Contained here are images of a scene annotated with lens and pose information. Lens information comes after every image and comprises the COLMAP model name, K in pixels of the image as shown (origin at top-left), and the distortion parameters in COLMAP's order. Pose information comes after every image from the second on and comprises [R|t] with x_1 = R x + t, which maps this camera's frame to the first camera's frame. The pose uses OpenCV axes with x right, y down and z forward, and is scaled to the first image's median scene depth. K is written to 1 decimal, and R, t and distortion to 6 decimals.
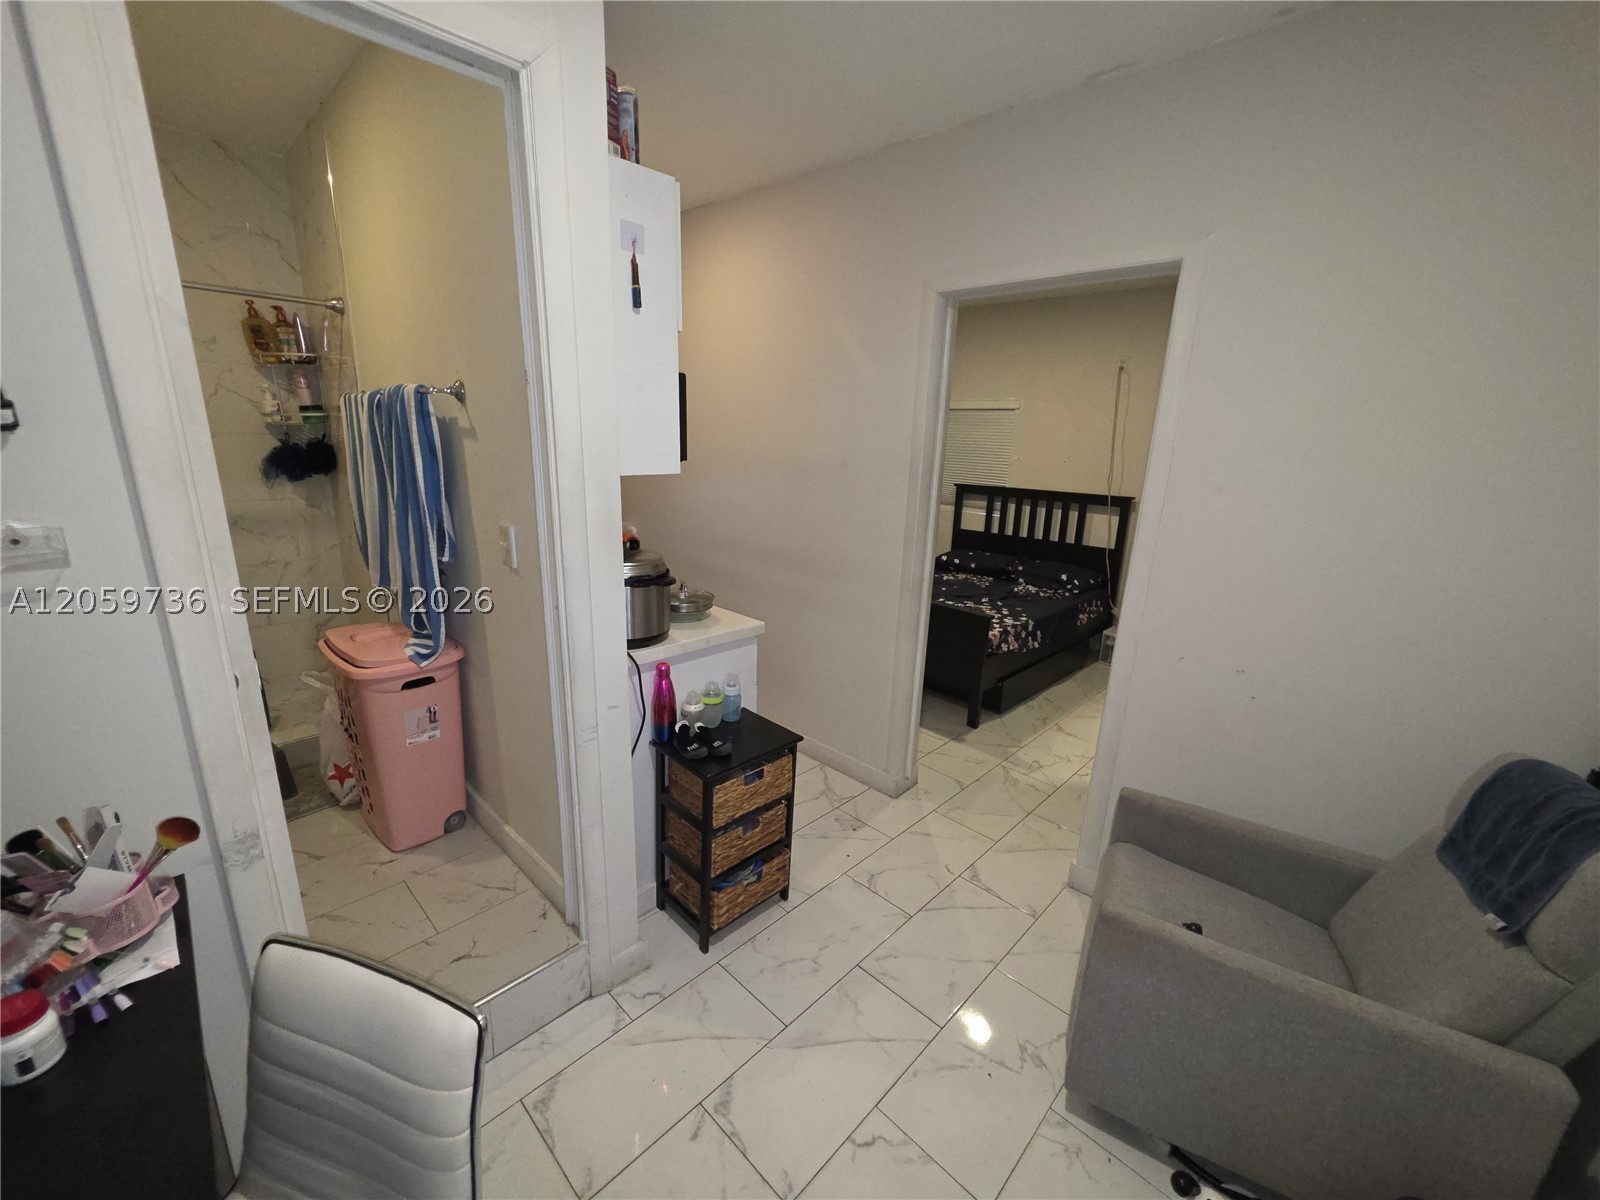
lens RADIAL K [[640.0, 0, 798.9], [0, 640.0, 604.5], [0, 0, 1]] dist [0.003516, -0.000955]
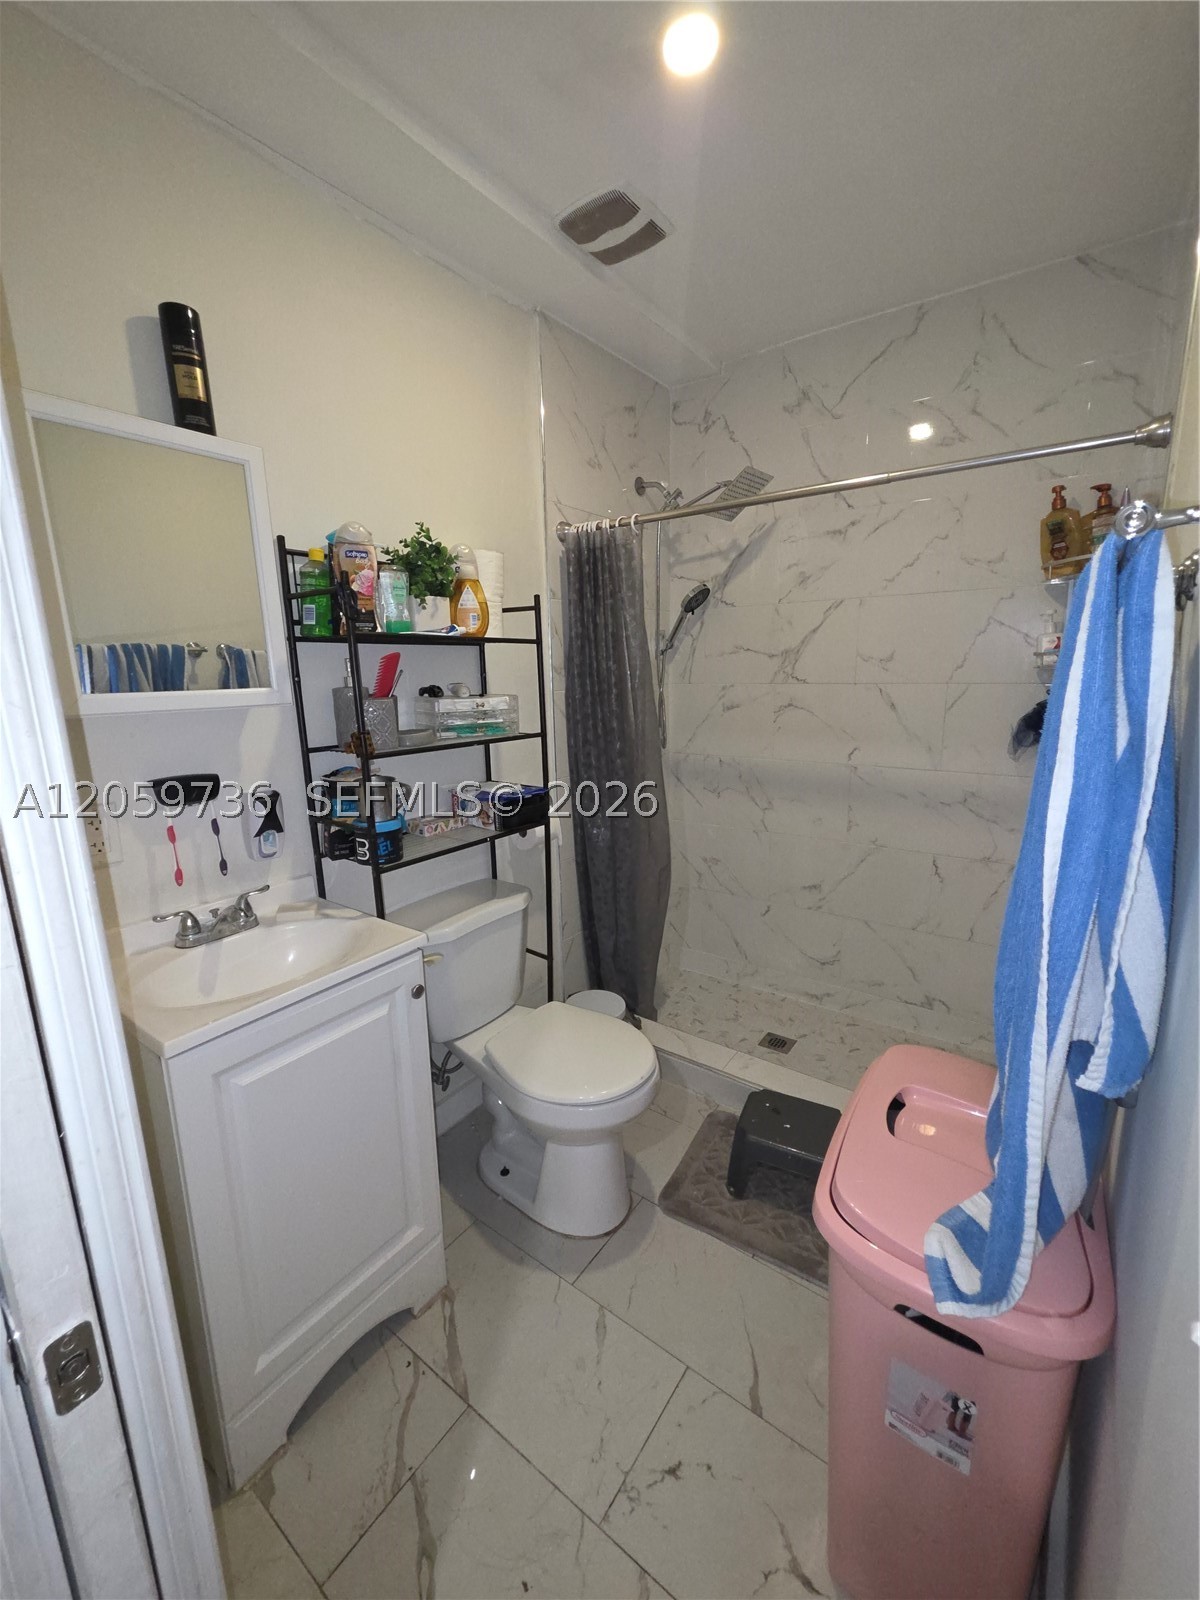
lens RADIAL K [[640.0, 0, 600.3], [0, 640.0, 796.5], [0, 0, 1]] dist [0.003516, -0.000955]
pose [[0.138980, 0.162742, -0.976831, -0.210557], [-0.230286, 0.964674, 0.127952, -0.133266], [0.963147, 0.207167, 0.171548, 0.474993]]
